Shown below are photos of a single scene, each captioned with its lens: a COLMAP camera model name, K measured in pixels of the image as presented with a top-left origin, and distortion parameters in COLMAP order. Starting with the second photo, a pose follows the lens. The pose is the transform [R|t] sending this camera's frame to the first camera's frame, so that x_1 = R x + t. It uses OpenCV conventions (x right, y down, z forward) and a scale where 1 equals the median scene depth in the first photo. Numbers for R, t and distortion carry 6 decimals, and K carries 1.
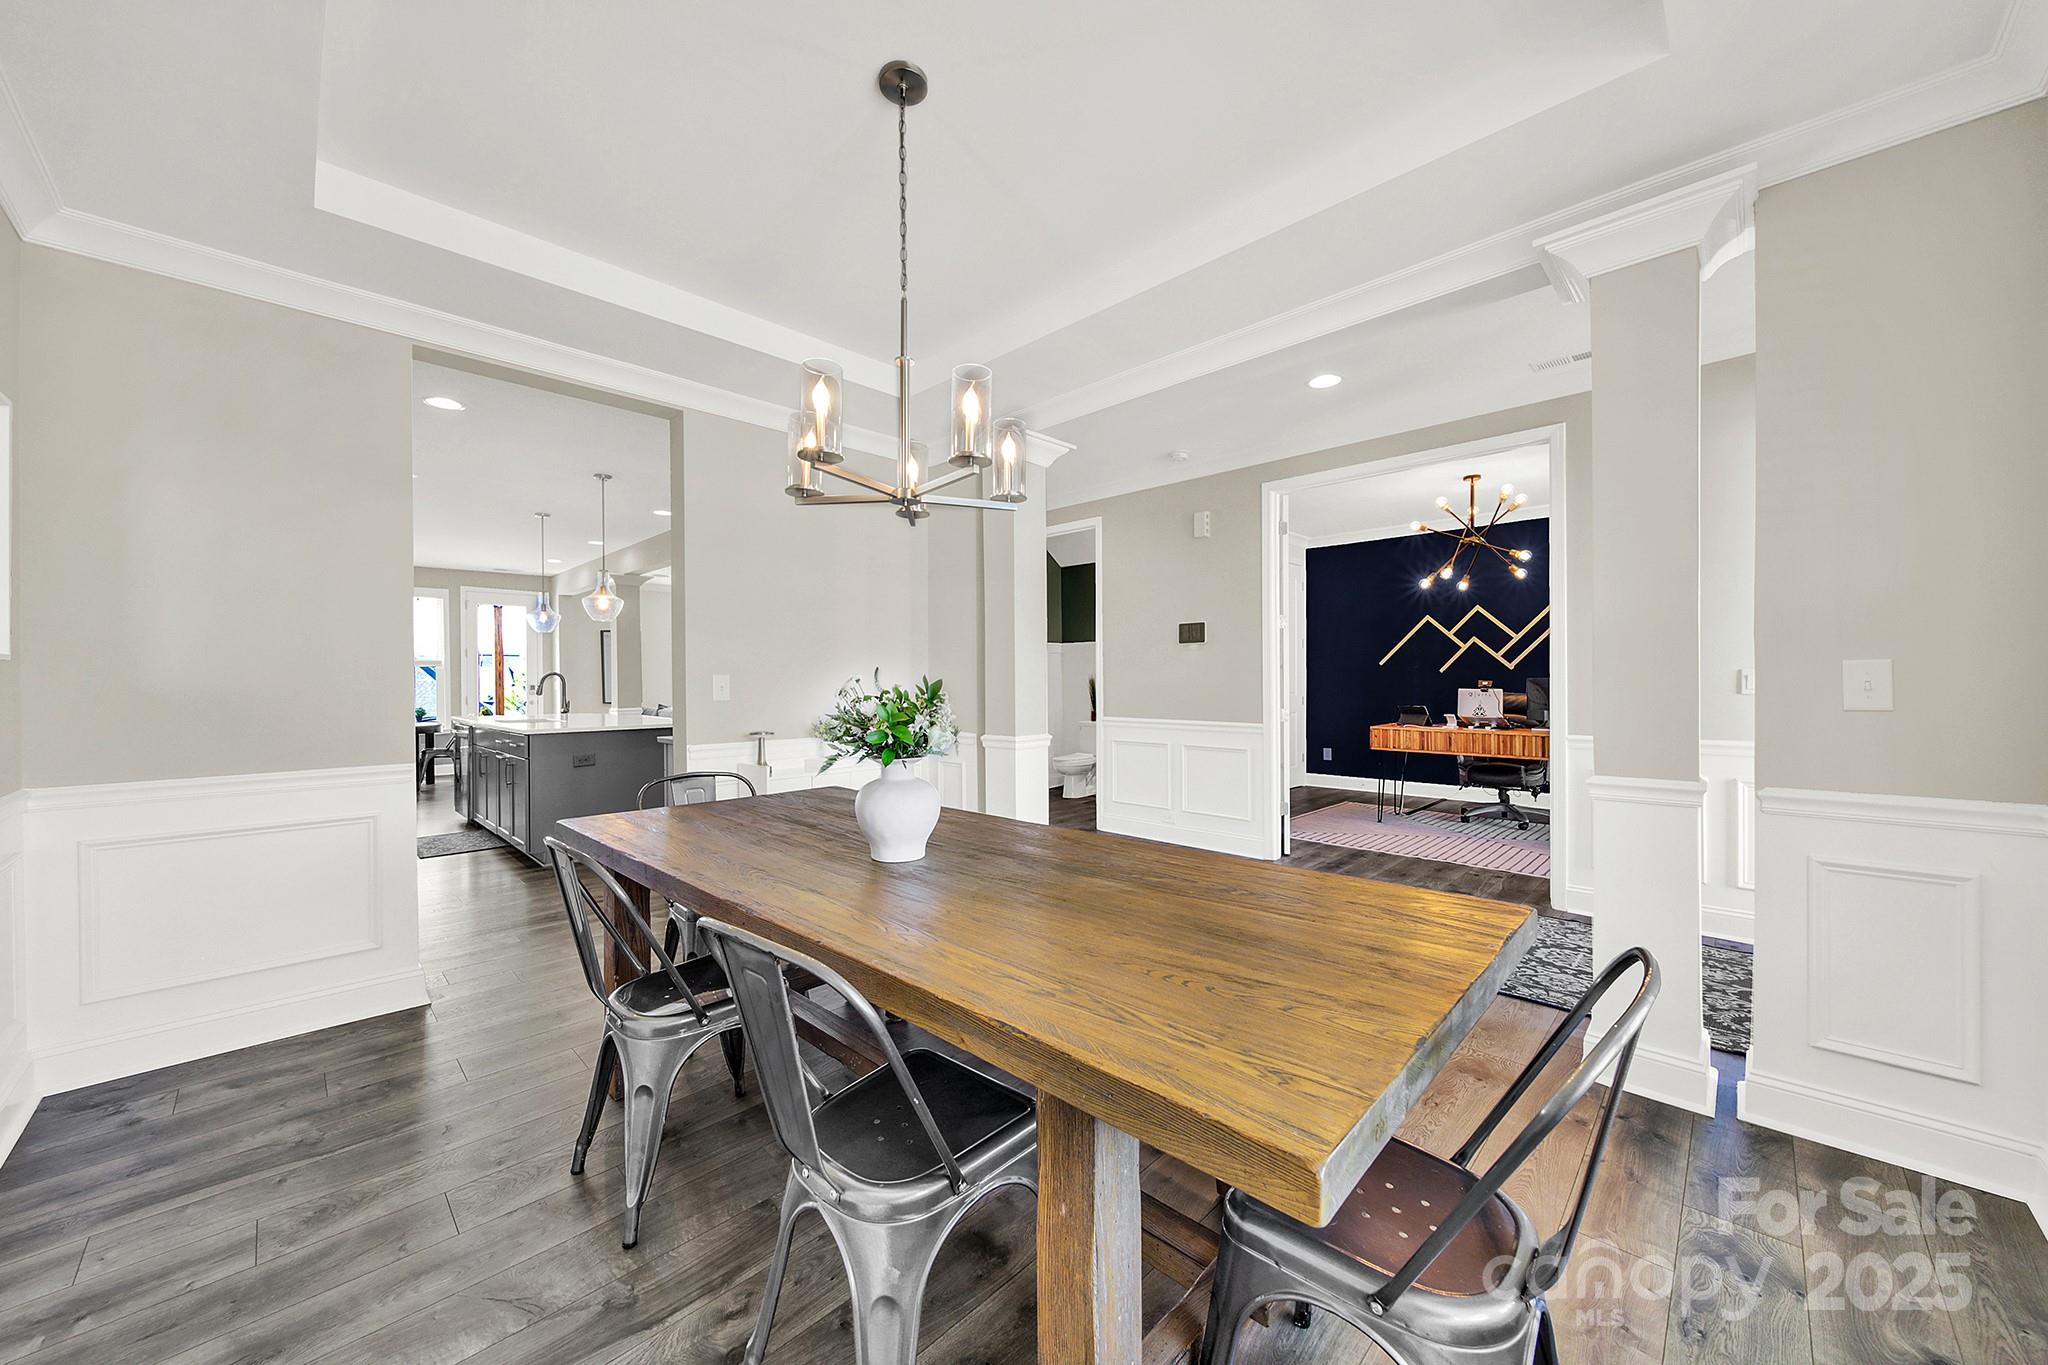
lens RADIAL K [[737.3, 0, 1021.9], [0, 737.3, 692.1], [0, 0, 1]] dist [-0.000460, -0.000099]
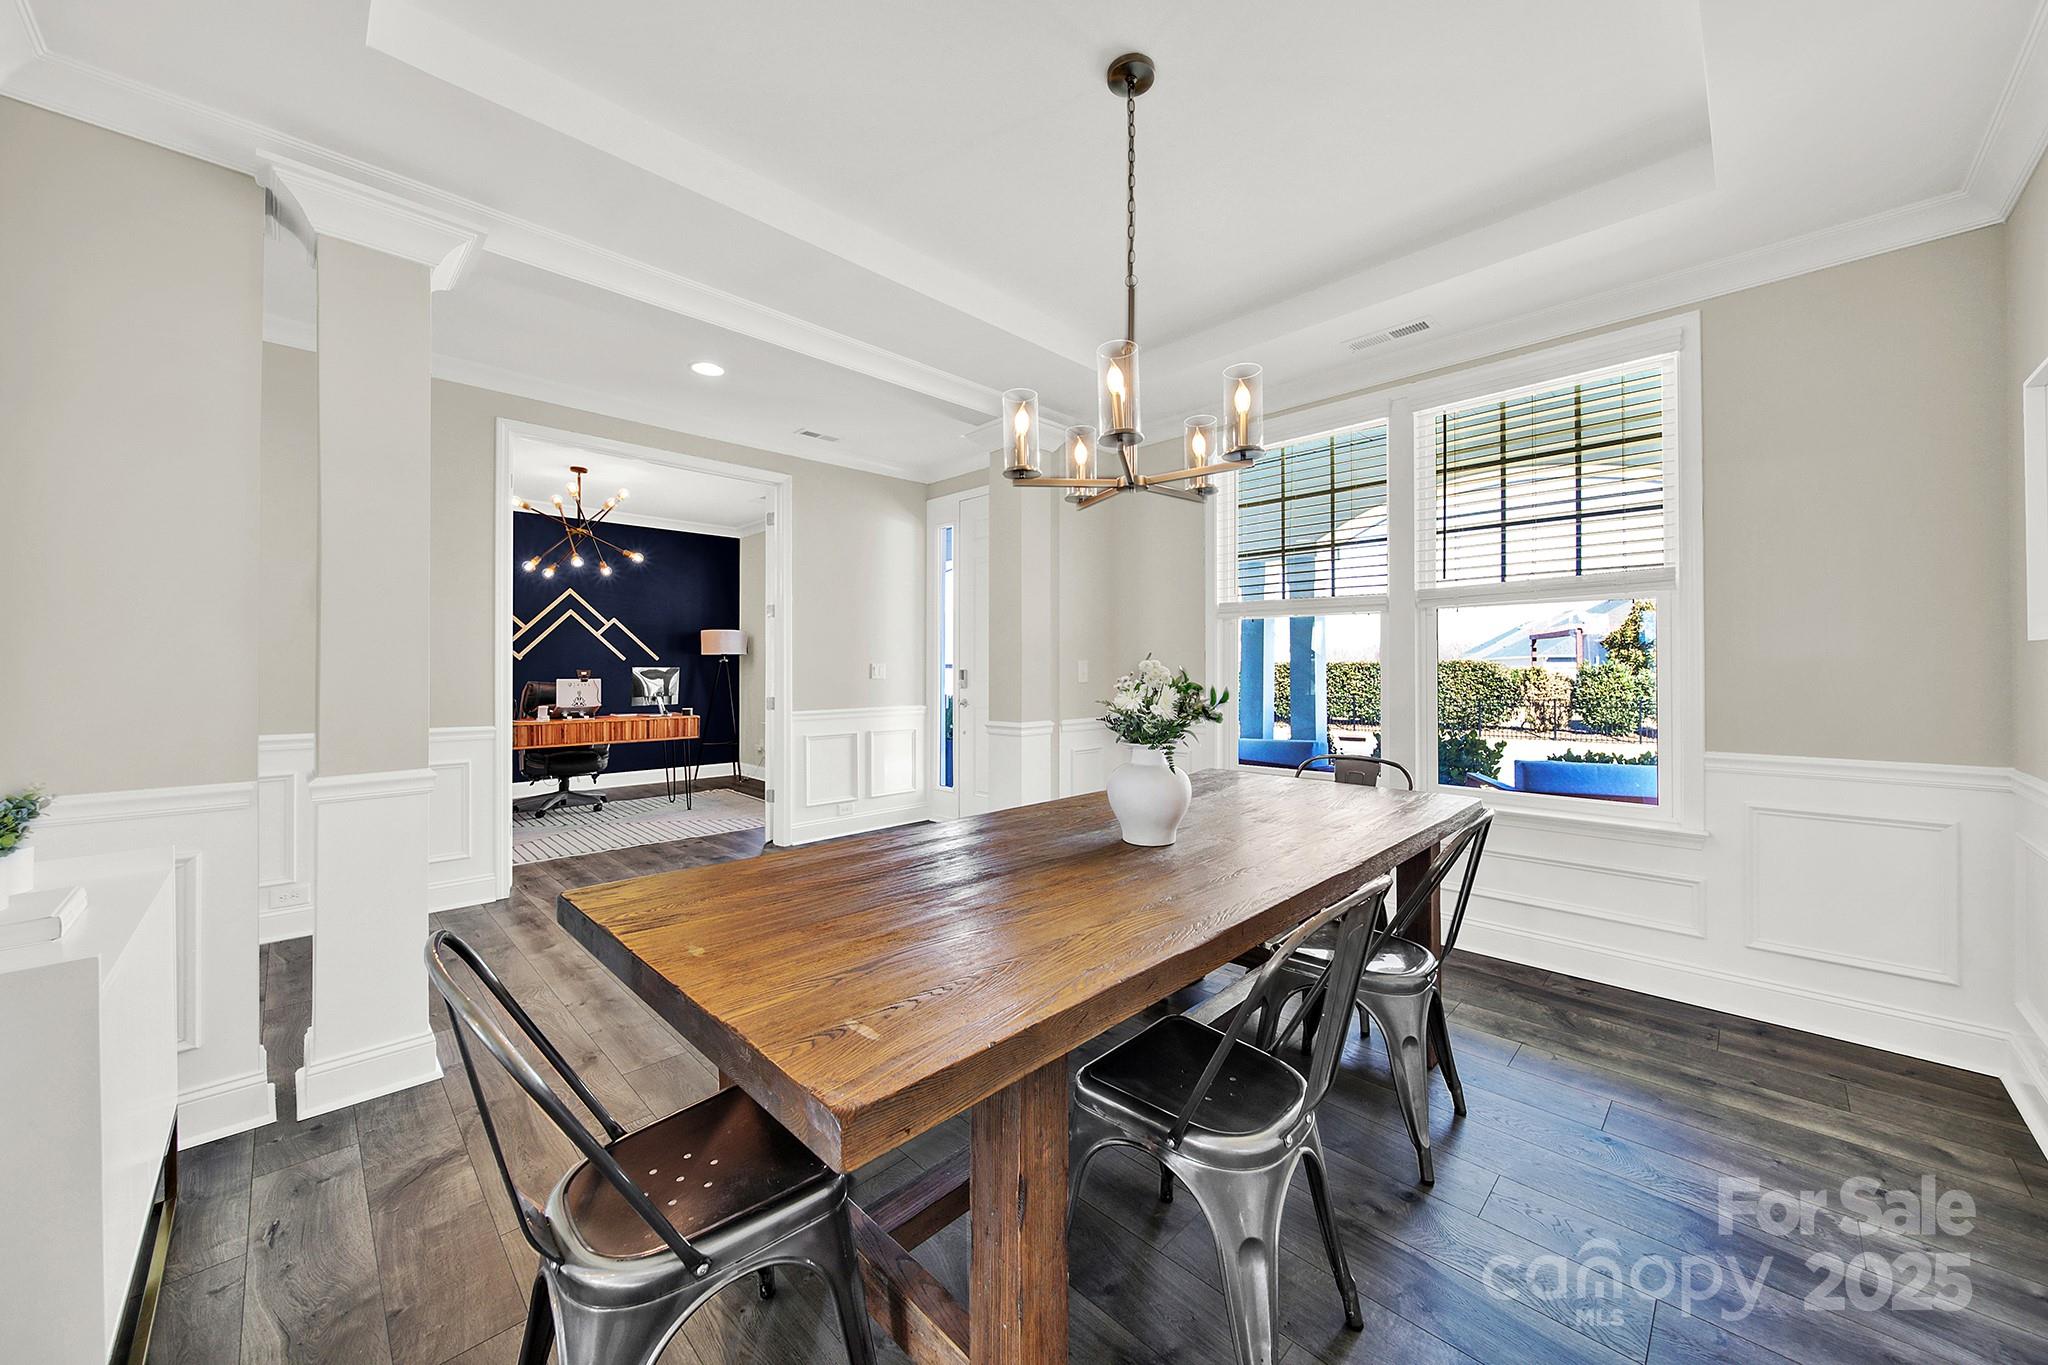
lens RADIAL K [[738.3, 0, 1024.5], [0, 738.3, 670.0], [0, 0, 1]] dist [0.001069, -0.002911]
pose [[0.001052, 0.002198, 0.999997, -0.386960], [0.017710, 0.999841, -0.002217, -0.003517], [-0.999843, 0.017713, 0.001013, 0.382235]]
